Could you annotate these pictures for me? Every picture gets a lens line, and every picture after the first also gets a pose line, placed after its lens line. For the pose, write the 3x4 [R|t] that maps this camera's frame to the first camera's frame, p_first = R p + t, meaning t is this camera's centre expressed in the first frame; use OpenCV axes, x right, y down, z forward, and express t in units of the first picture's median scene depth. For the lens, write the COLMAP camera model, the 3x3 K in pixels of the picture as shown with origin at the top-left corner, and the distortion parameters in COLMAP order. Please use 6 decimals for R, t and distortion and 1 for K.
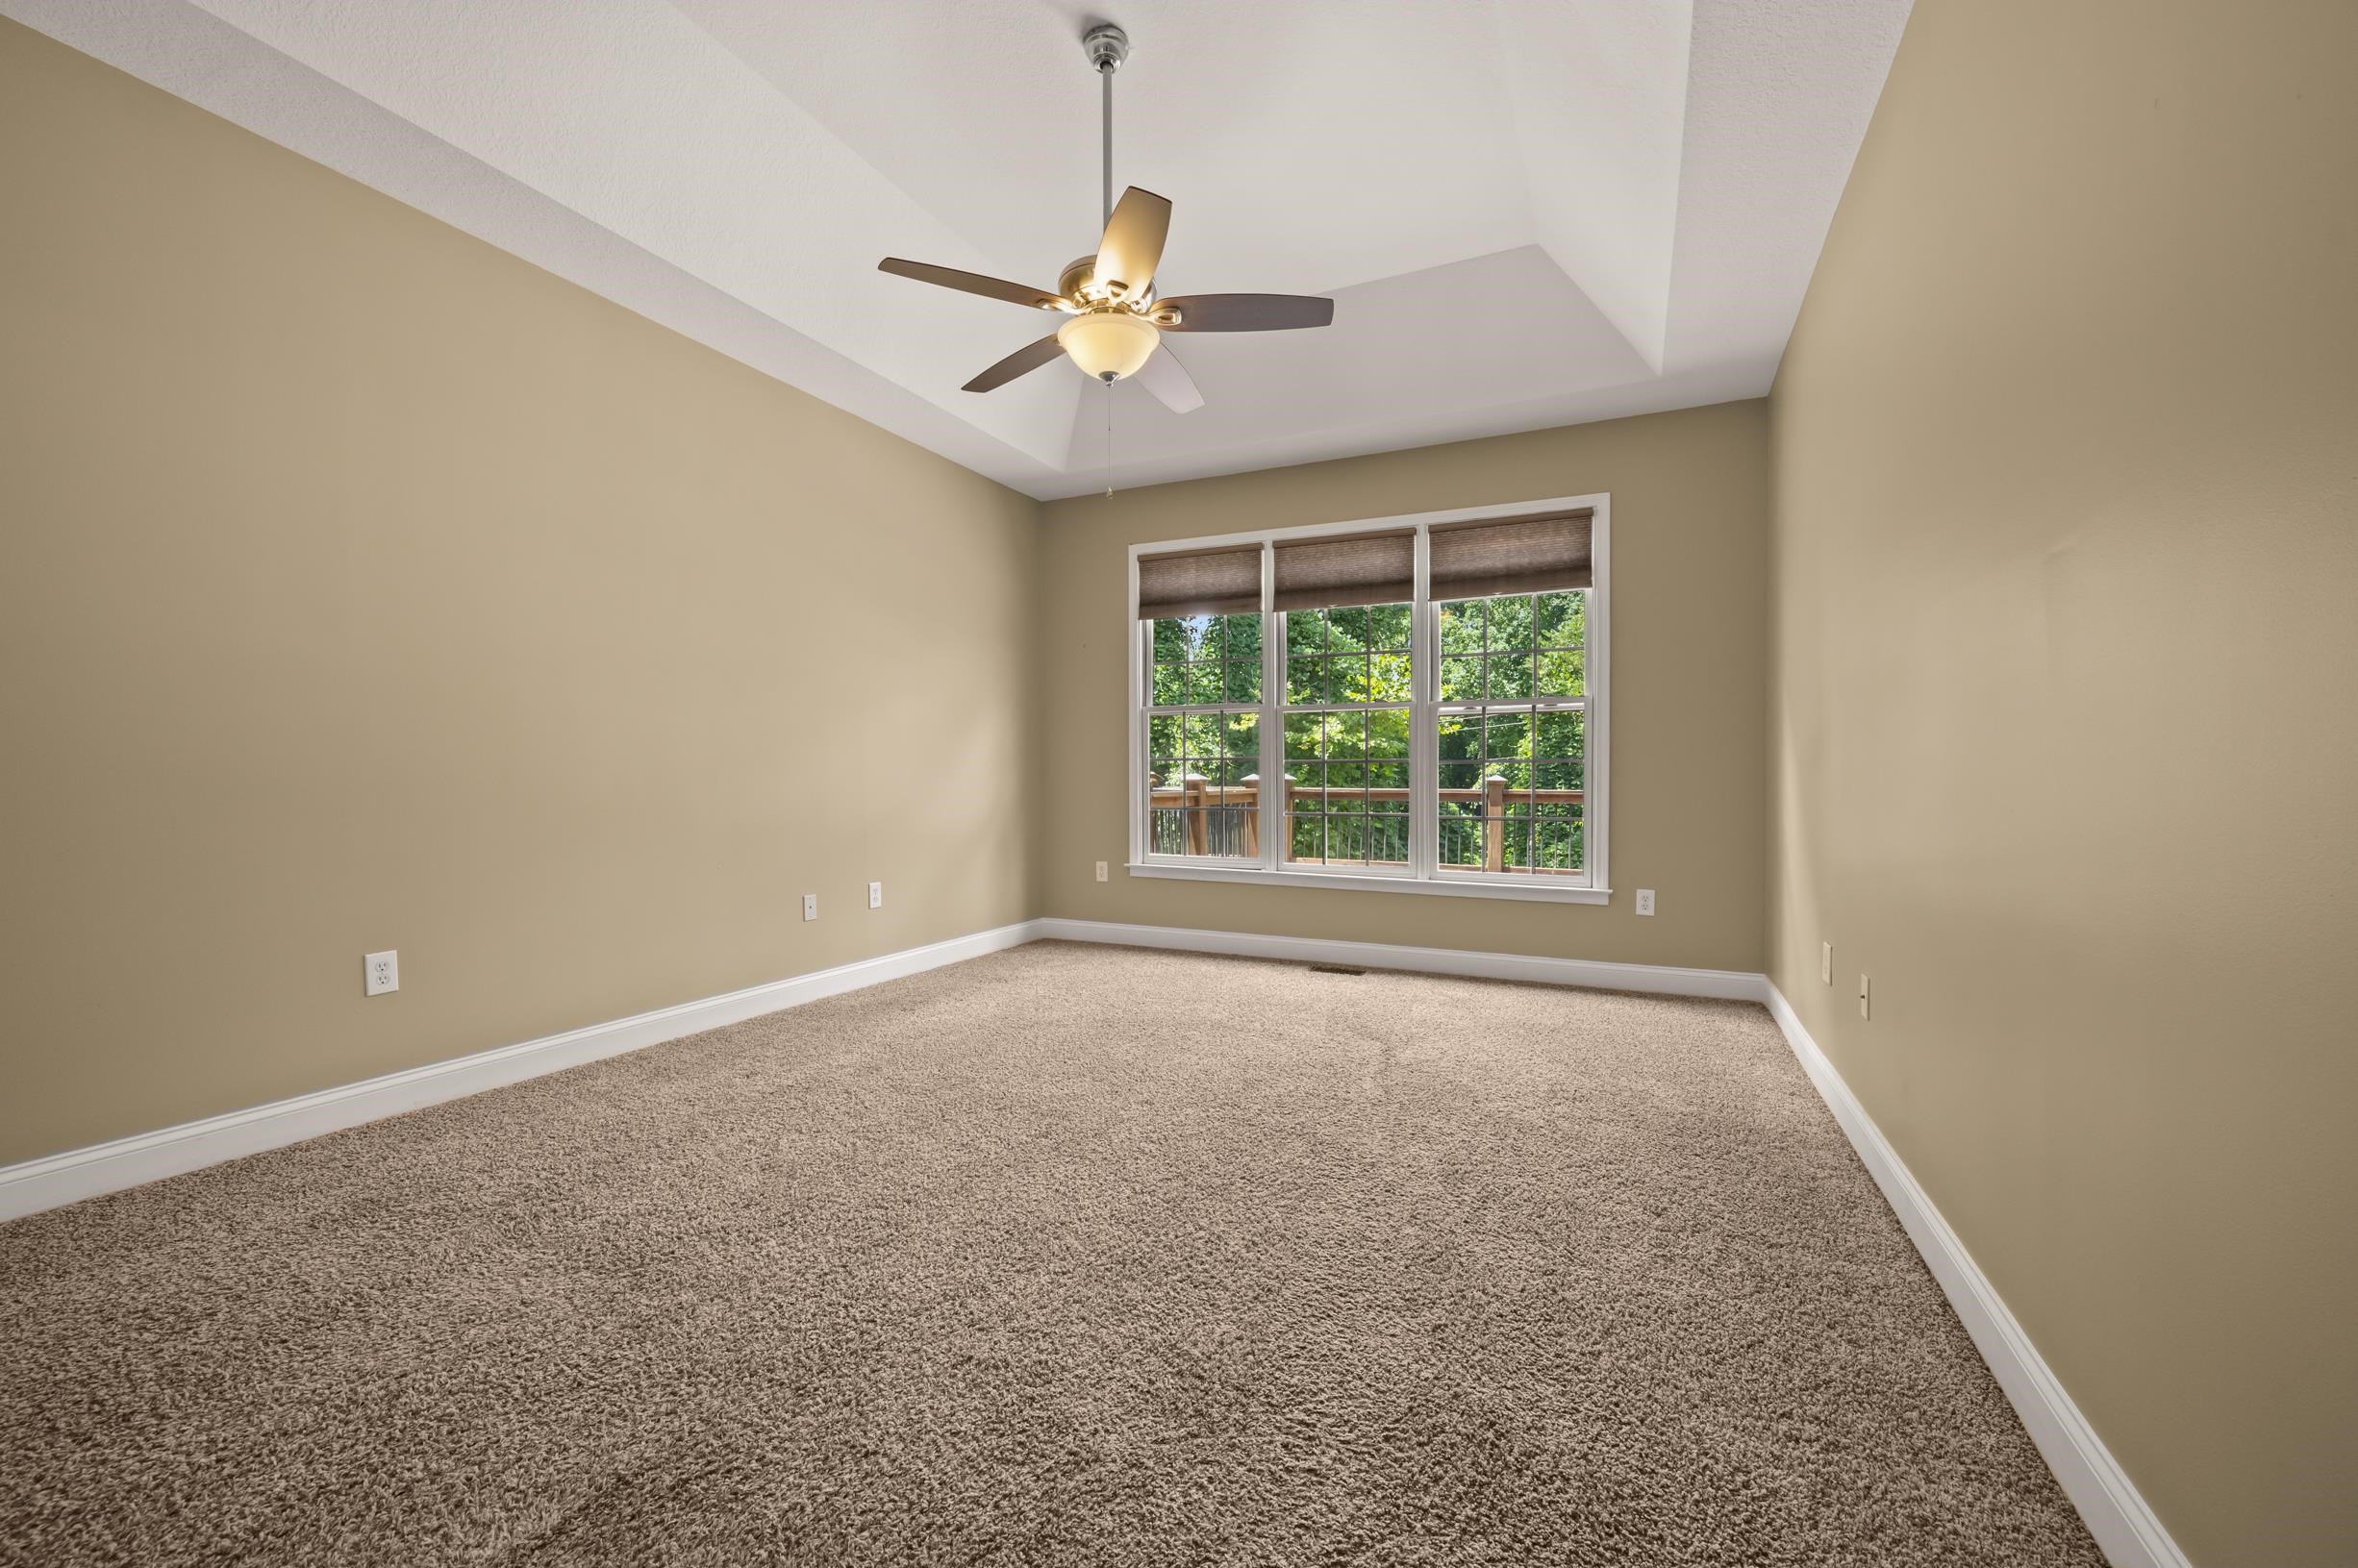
lens RADIAL K [[932.0, 0, 1185.5], [0, 932.0, 785.0], [0, 0, 1]] dist [-0.001215, -0.000054]
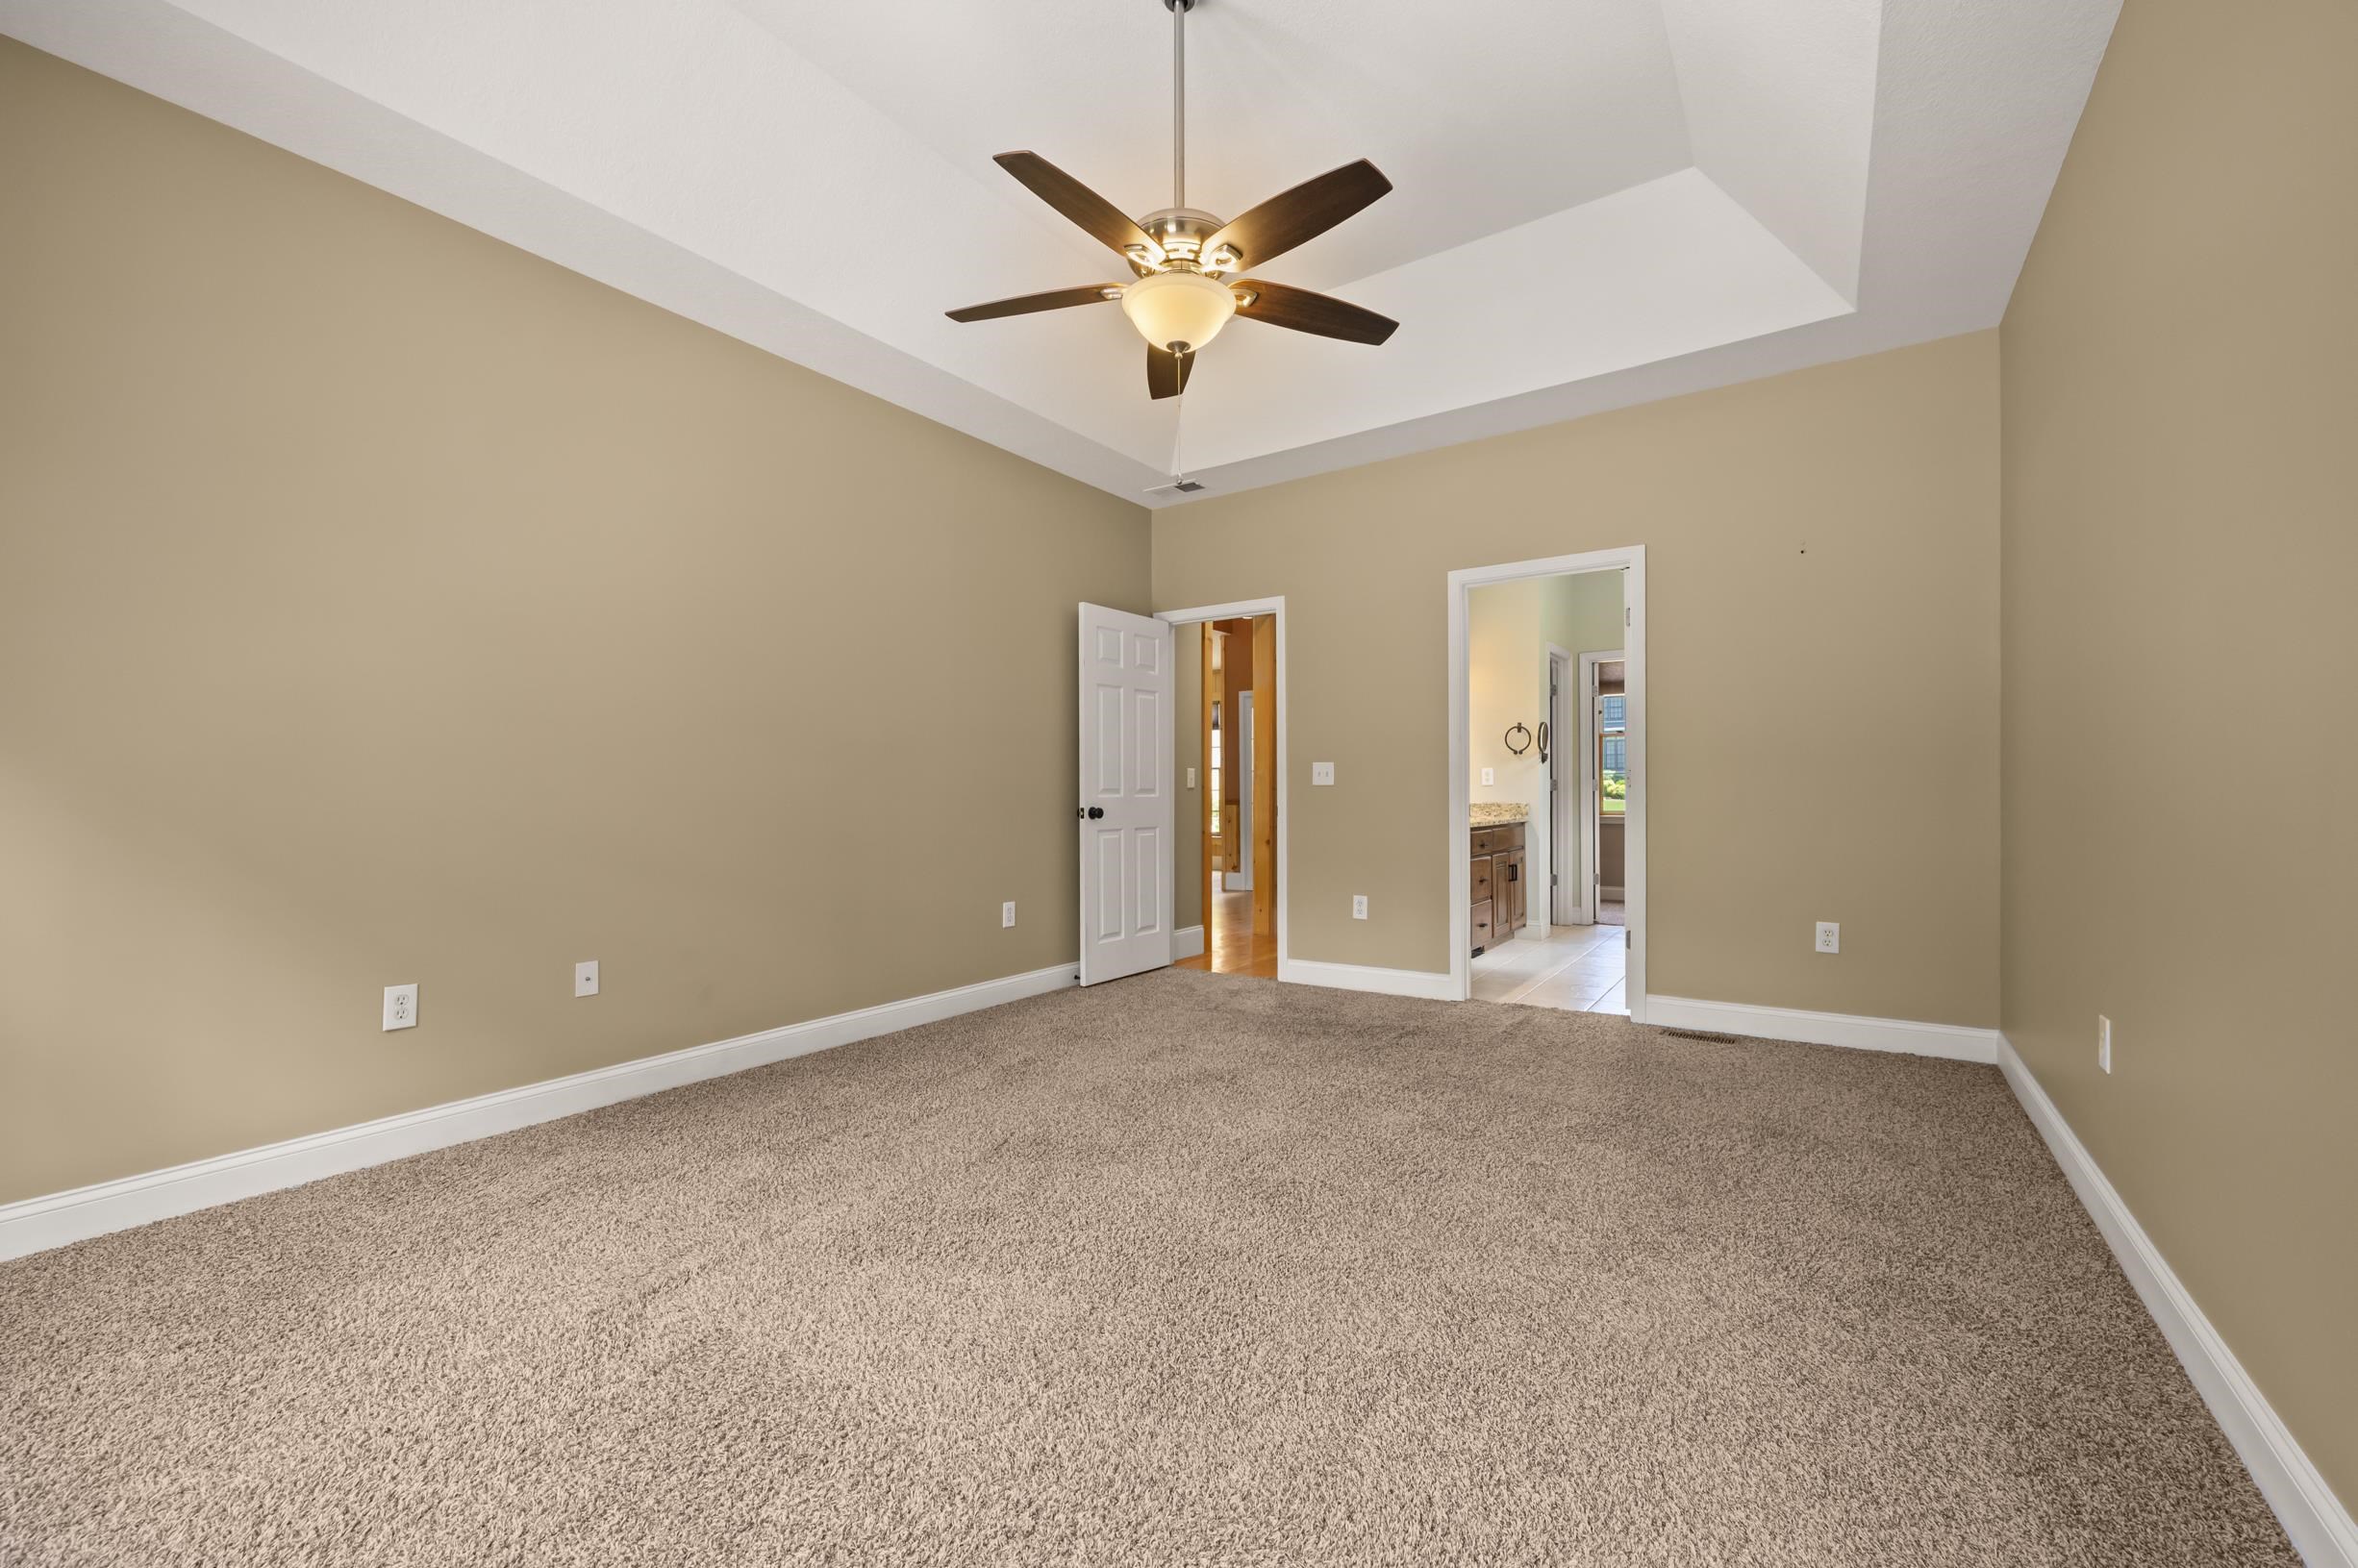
lens RADIAL K [[932.0, 0, 1171.9], [0, 932.0, 792.0], [0, 0, 1]] dist [-0.001215, -0.000054]
pose [[0.984385, -0.006341, -0.175914, 0.093647], [0.003294, 0.999840, -0.017607, -0.000853], [0.175997, 0.016752, 0.984248, 0.197028]]
